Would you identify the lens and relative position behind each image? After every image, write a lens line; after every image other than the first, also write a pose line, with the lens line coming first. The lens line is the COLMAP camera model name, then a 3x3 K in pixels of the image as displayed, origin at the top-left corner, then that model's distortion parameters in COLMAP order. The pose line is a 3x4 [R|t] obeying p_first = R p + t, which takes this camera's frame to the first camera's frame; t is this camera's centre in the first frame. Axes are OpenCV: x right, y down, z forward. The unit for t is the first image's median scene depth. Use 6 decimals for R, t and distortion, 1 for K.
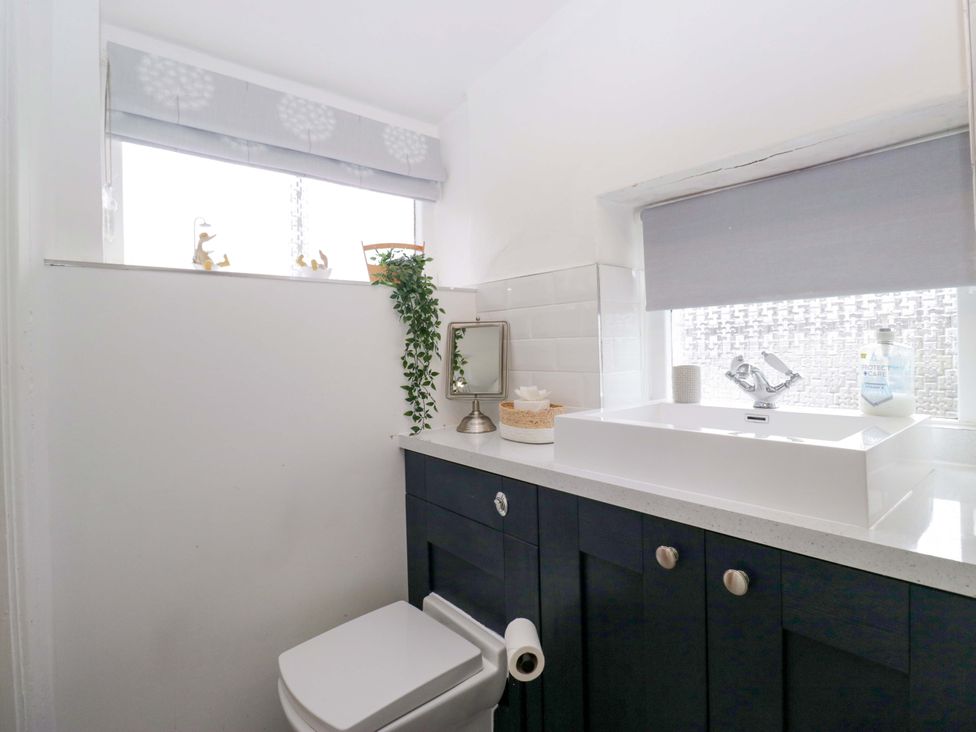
lens RADIAL K [[509.5, 0, 487.5], [0, 509.5, 354.8], [0, 0, 1]] dist [0.000881, -0.013855]
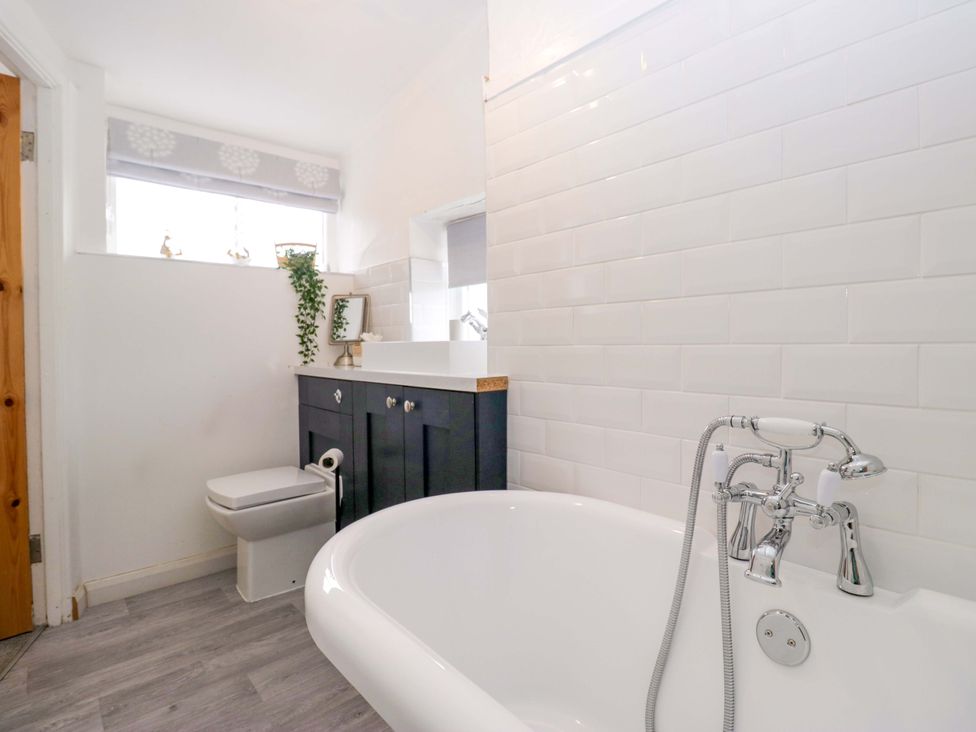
lens RADIAL K [[509.5, 0, 487.5], [0, 509.5, 354.8], [0, 0, 1]] dist [0.000881, -0.013855]
pose [[0.999651, 0.012784, 0.023133, 0.380561], [-0.012994, 0.999876, 0.008951, 0.101395], [-0.023016, -0.009248, 0.999692, -0.572798]]
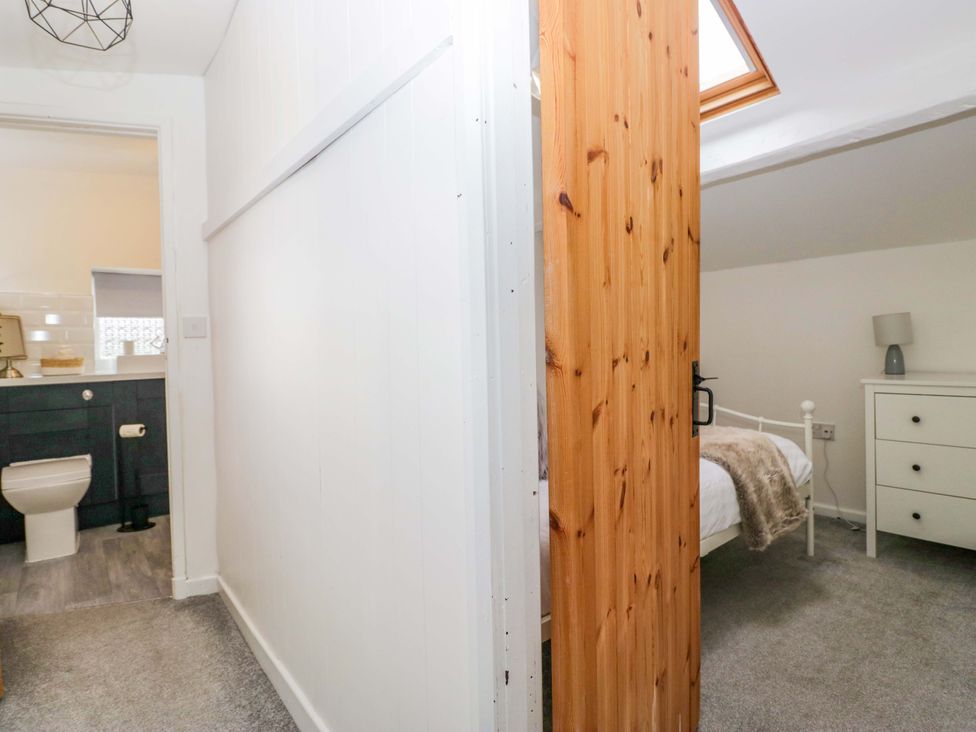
lens RADIAL K [[509.5, 0, 487.5], [0, 509.5, 354.8], [0, 0, 1]] dist [0.000881, -0.013855]
pose [[0.000157, 0.009216, 0.999958, -1.817411], [0.031036, 0.999476, -0.009216, 0.143481], [-0.999518, 0.031036, -0.000129, -0.674486]]
